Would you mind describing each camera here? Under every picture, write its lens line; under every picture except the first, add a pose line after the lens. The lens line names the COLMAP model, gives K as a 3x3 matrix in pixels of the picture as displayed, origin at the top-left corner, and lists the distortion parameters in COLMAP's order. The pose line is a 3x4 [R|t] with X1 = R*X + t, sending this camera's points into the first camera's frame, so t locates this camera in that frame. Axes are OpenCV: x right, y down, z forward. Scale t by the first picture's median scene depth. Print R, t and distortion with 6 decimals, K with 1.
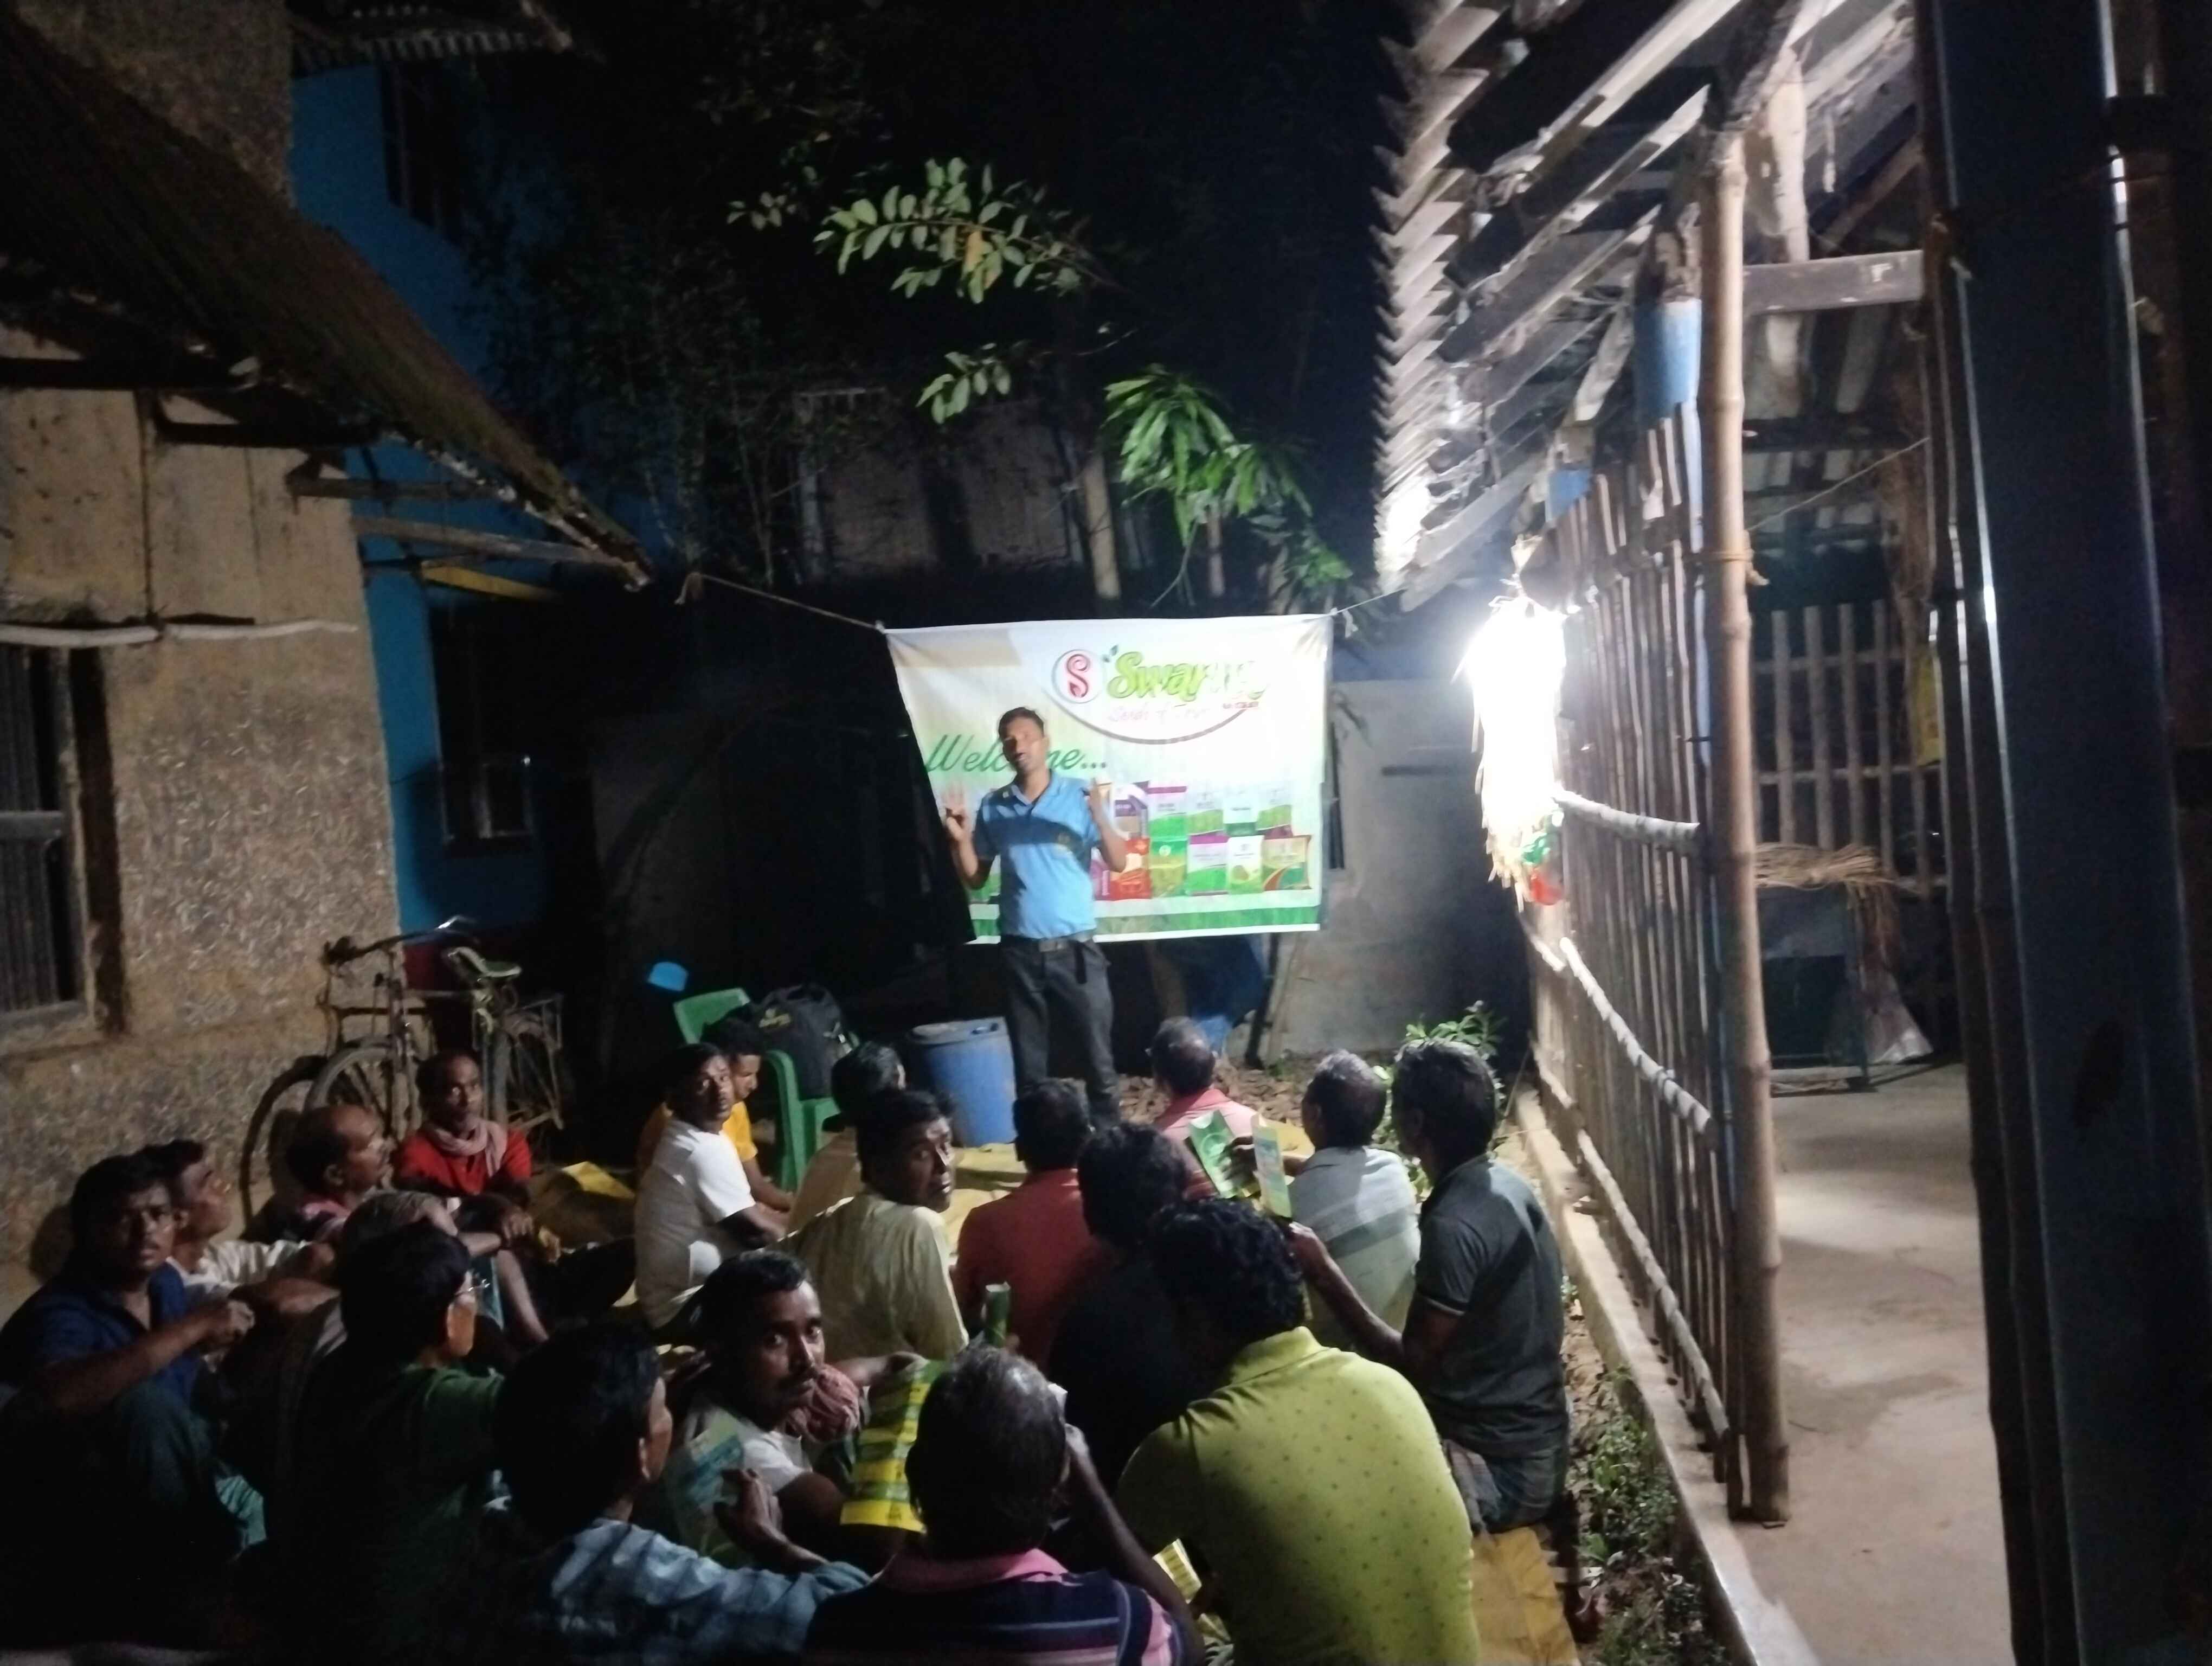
lens RADIAL K [[1774.7, 0, 1106.0], [0, 1774.7, 792.4], [0, 0, 1]] dist [-0.038963, -0.004984]
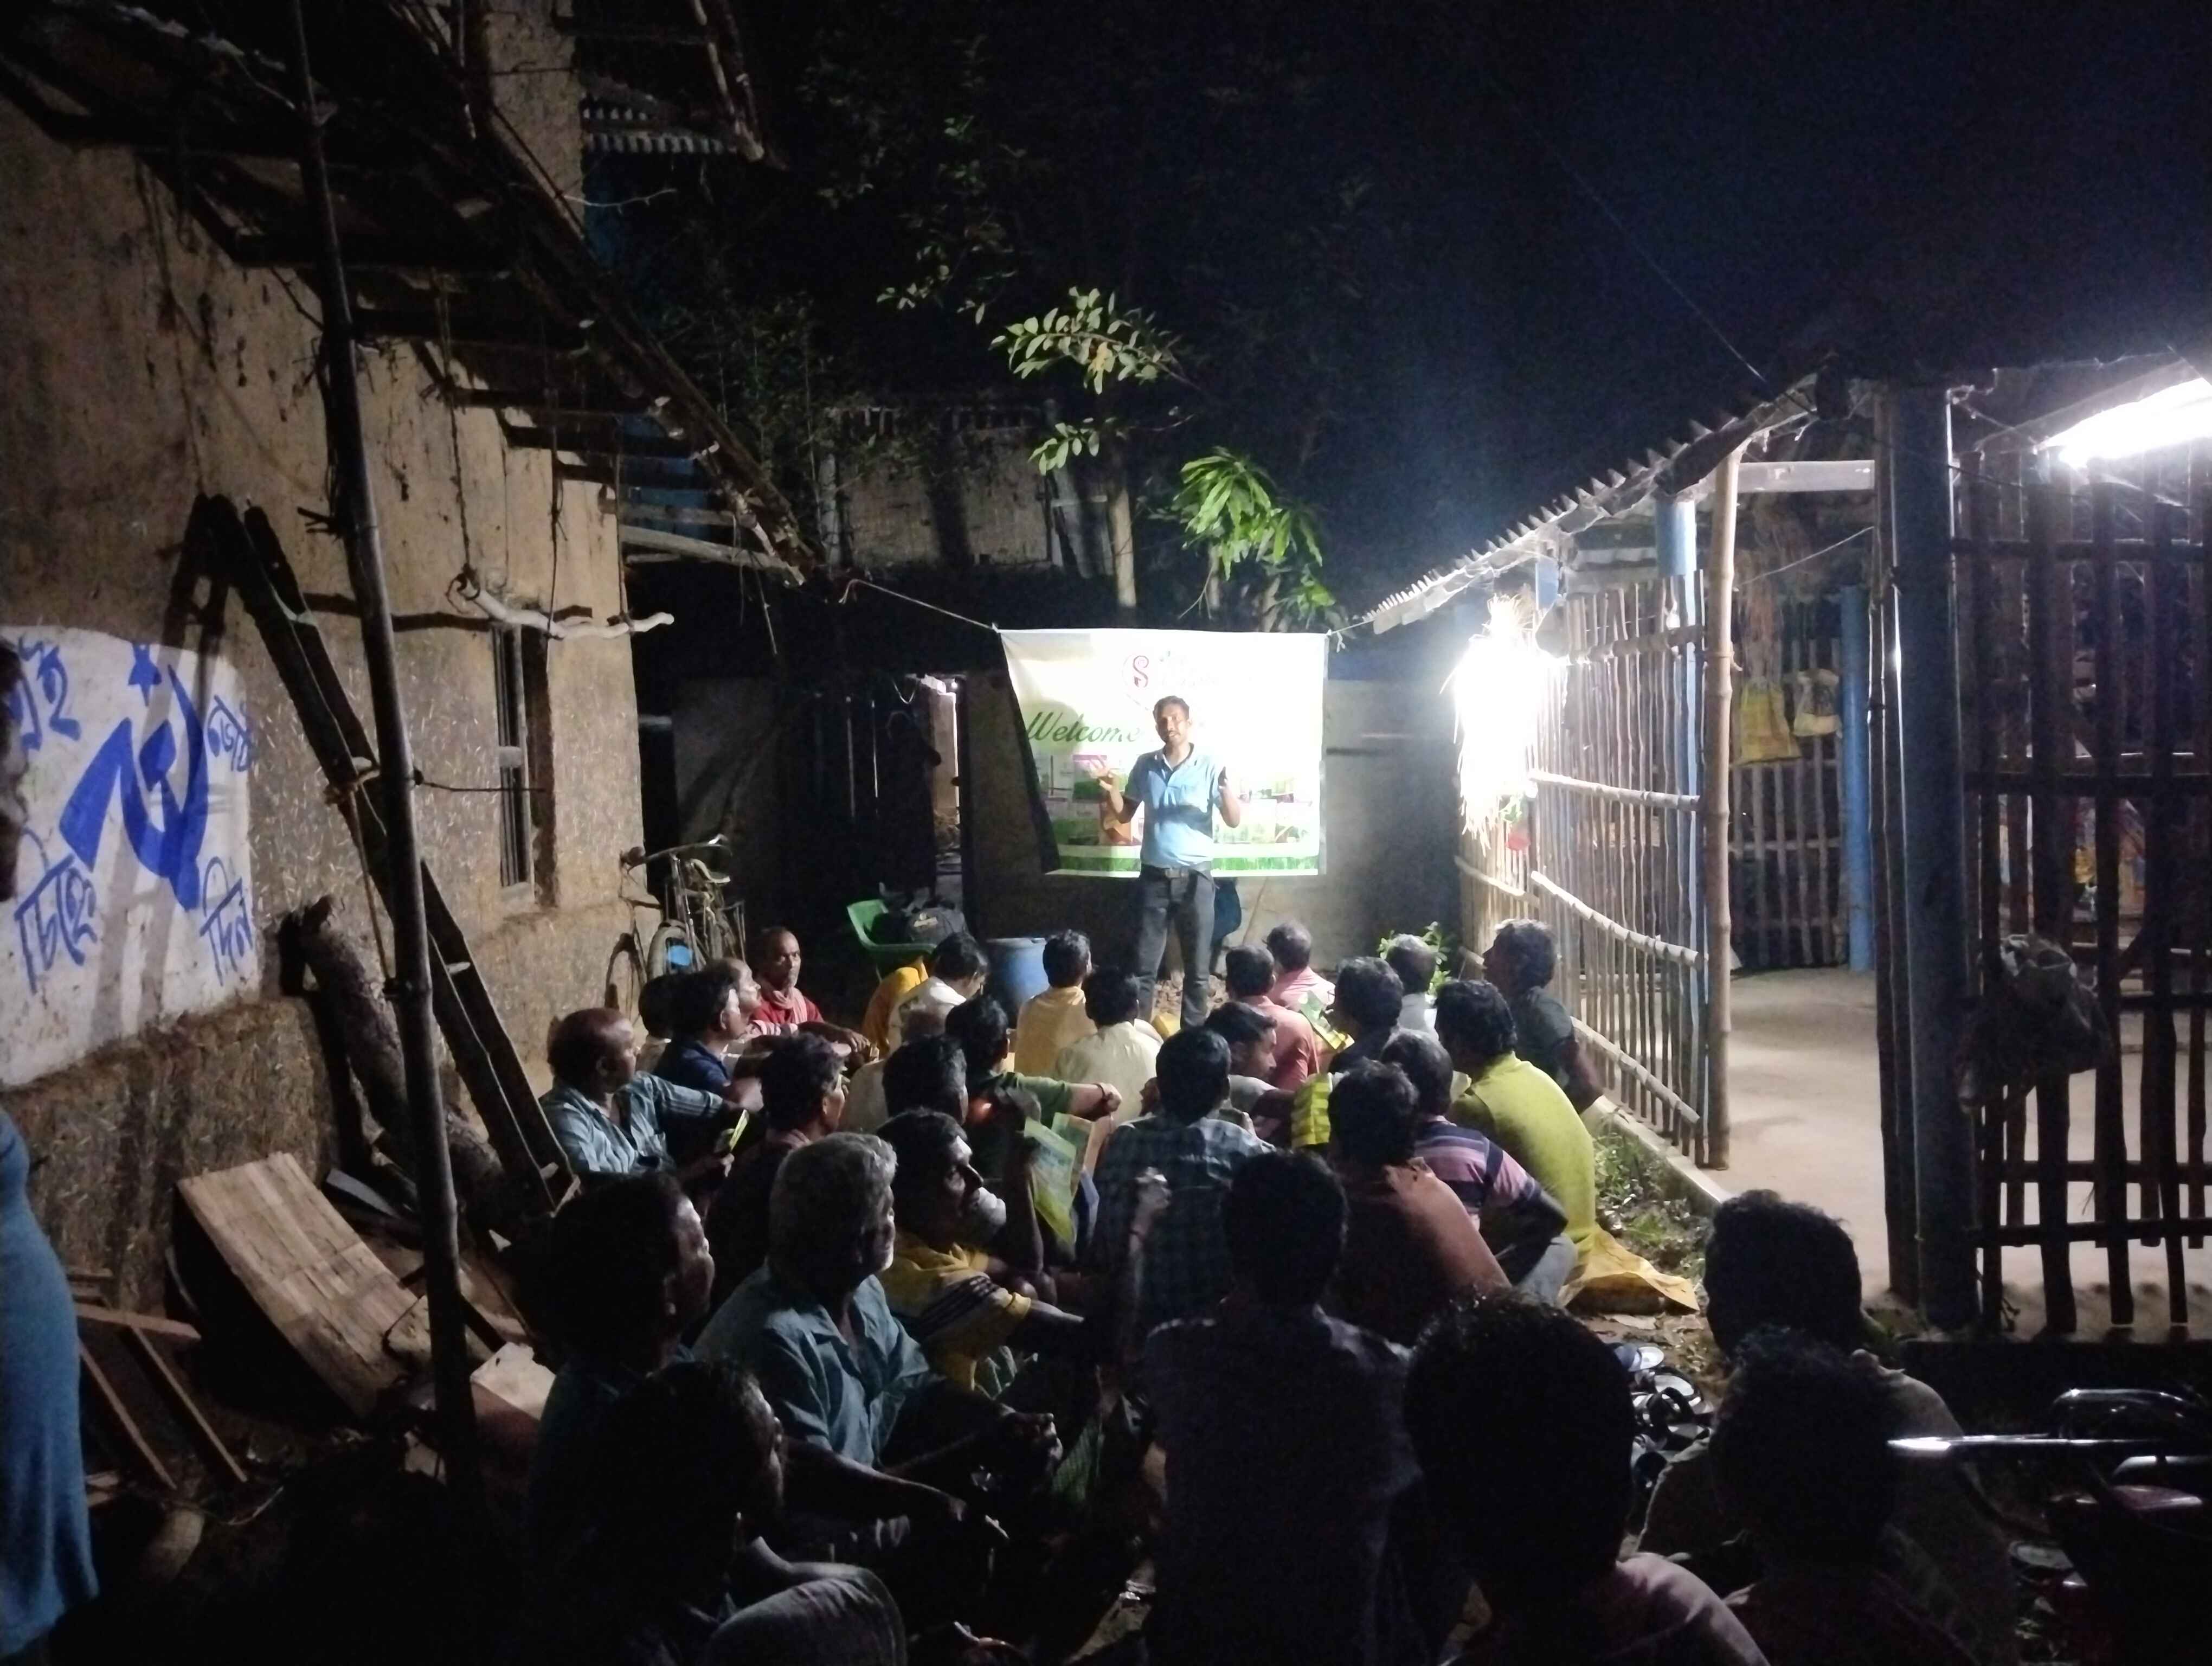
lens RADIAL K [[1774.7, 0, 1106.0], [0, 1774.7, 792.4], [0, 0, 1]] dist [-0.038963, -0.004984]
pose [[0.989680, 0.037227, 0.138373, -0.244365], [-0.039990, 0.999051, 0.017240, 0.002902], [-0.137600, -0.022596, 0.990230, -0.343737]]
